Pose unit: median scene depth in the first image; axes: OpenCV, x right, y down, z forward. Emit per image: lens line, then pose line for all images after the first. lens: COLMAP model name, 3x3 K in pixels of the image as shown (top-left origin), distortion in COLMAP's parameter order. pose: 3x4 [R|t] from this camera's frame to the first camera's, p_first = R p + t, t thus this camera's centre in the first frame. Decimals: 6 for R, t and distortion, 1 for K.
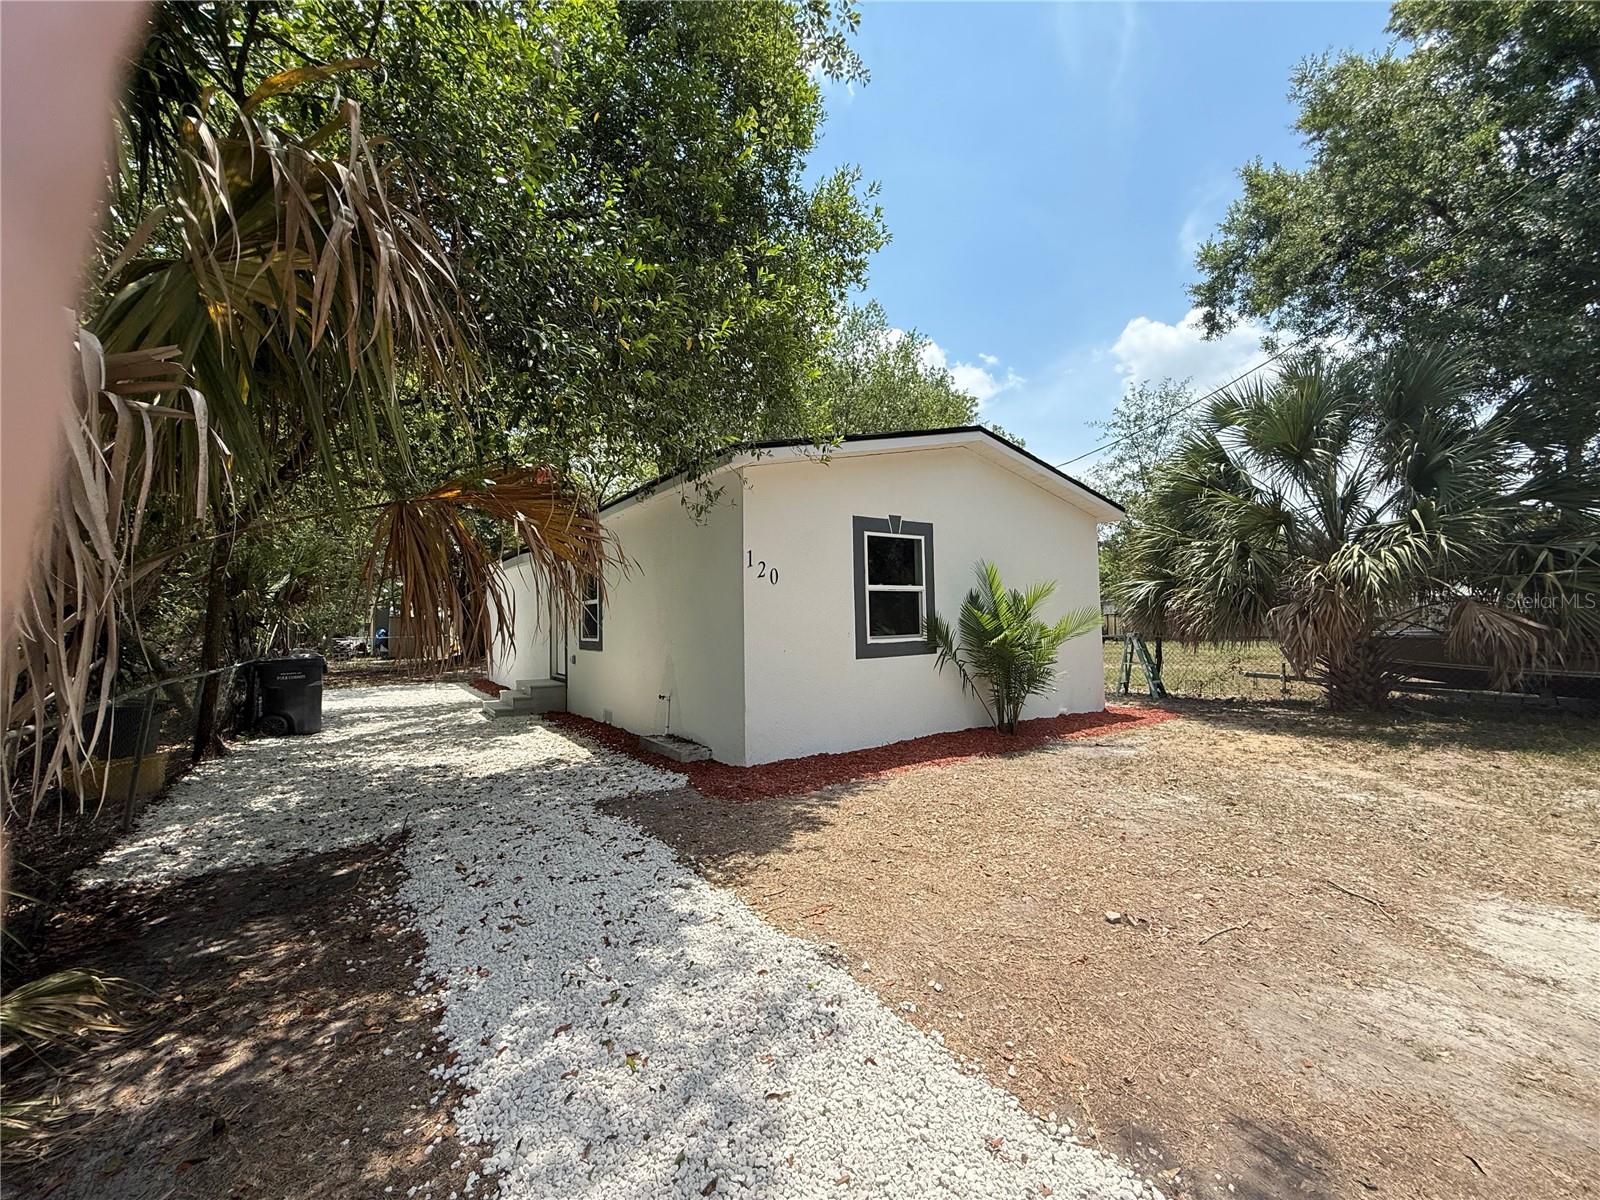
lens RADIAL K [[636.9, 0, 818.9], [0, 636.9, 610.8], [0, 0, 1]] dist [-0.000992, 0.001032]
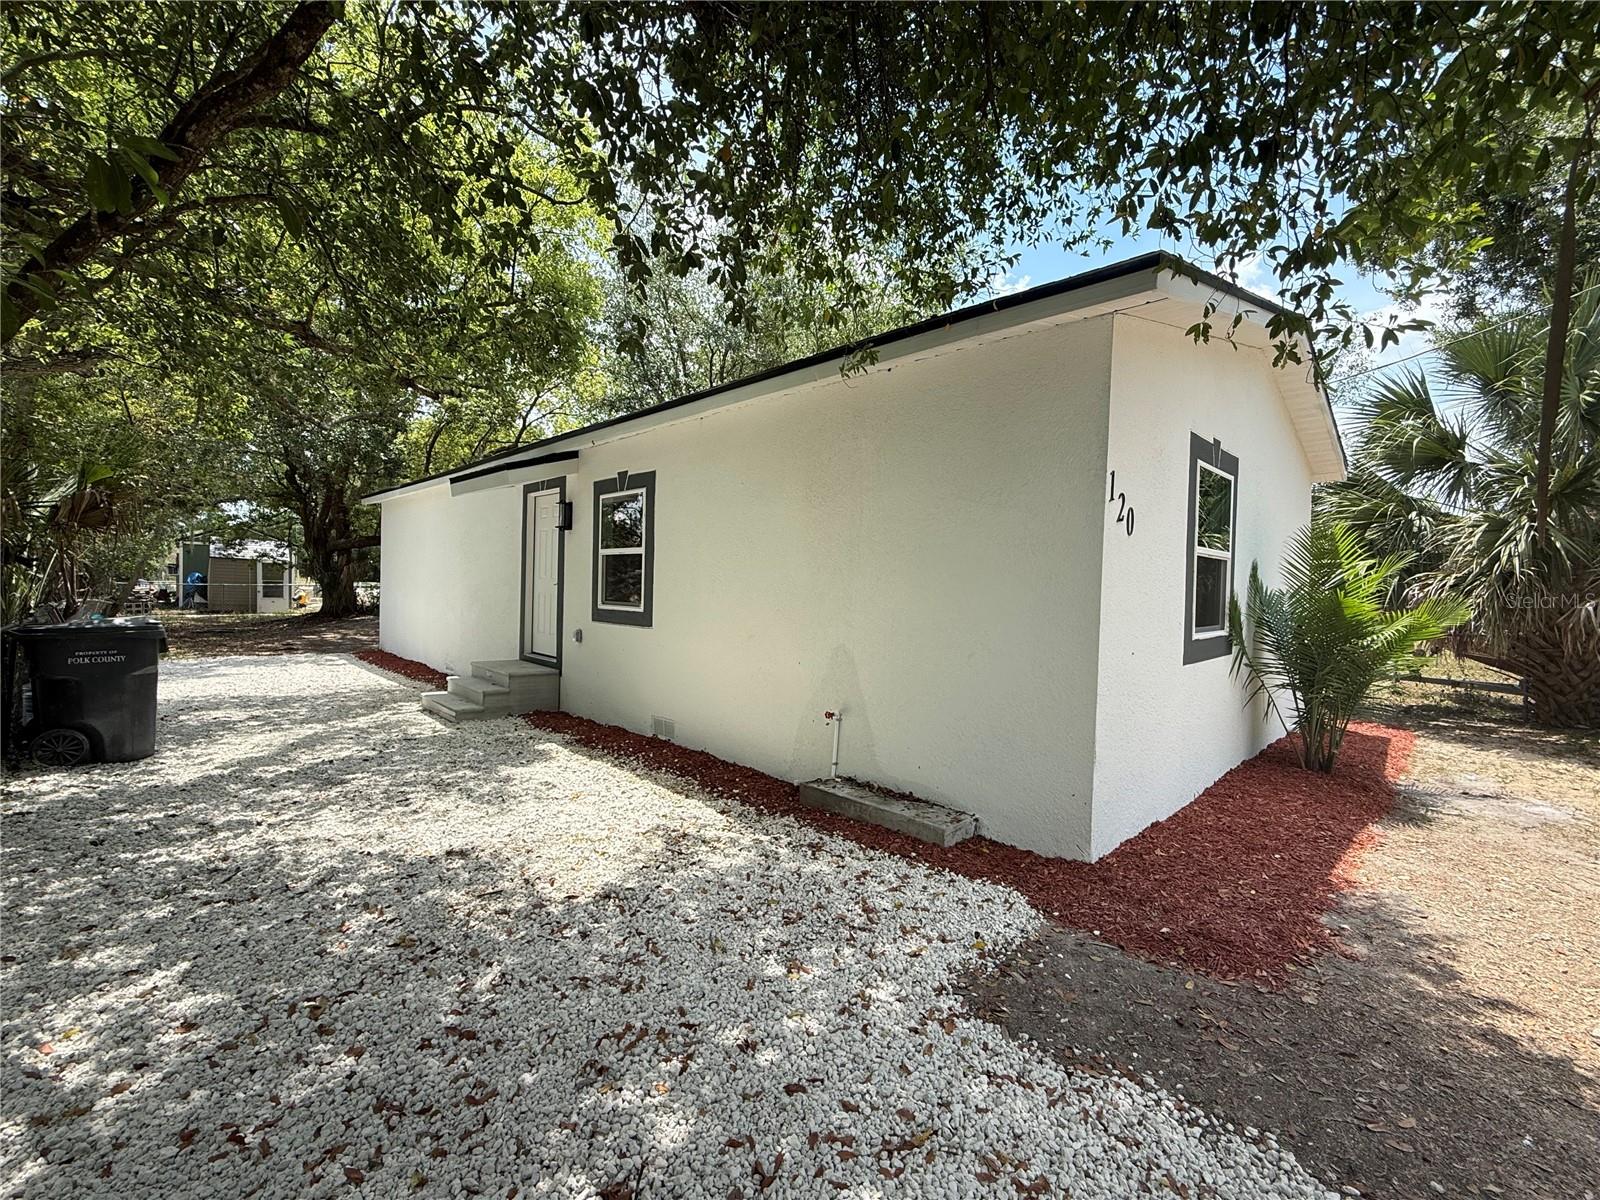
lens RADIAL K [[636.9, 0, 778.7], [0, 636.9, 603.7], [0, 0, 1]] dist [-0.000992, 0.001032]
pose [[0.984931, 0.038128, 0.168693, -0.295914], [-0.045708, 0.998101, 0.041281, 0.006028], [-0.166799, -0.048370, 0.984804, 0.312922]]
